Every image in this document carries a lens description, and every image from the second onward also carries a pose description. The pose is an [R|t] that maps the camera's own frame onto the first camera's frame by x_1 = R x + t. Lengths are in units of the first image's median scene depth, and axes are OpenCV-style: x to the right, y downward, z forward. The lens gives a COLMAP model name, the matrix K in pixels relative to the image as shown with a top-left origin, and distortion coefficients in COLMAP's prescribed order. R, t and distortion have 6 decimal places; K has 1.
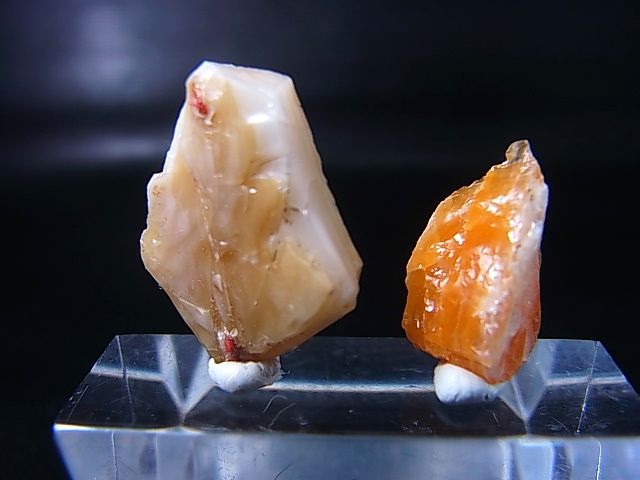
lens RADIAL K [[558.7, 0, 320.0], [0, 558.7, 240.0], [0, 0, 1]] dist [-0.151578, -0.012402]
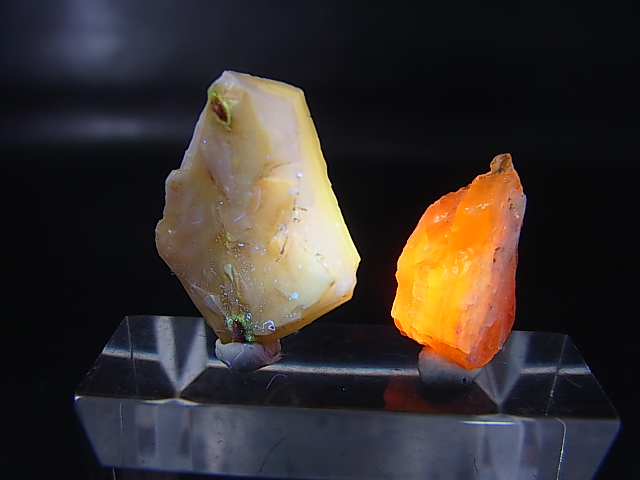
lens RADIAL K [[577.2, 0, 320.0], [0, 577.2, 240.0], [0, 0, 1]] dist [-0.143502, 0.003670]
pose [[0.998585, 0.034398, 0.040566, -0.049257], [-0.035534, 0.998987, 0.027625, -0.022950], [-0.039574, -0.029027, 0.998795, -0.149408]]
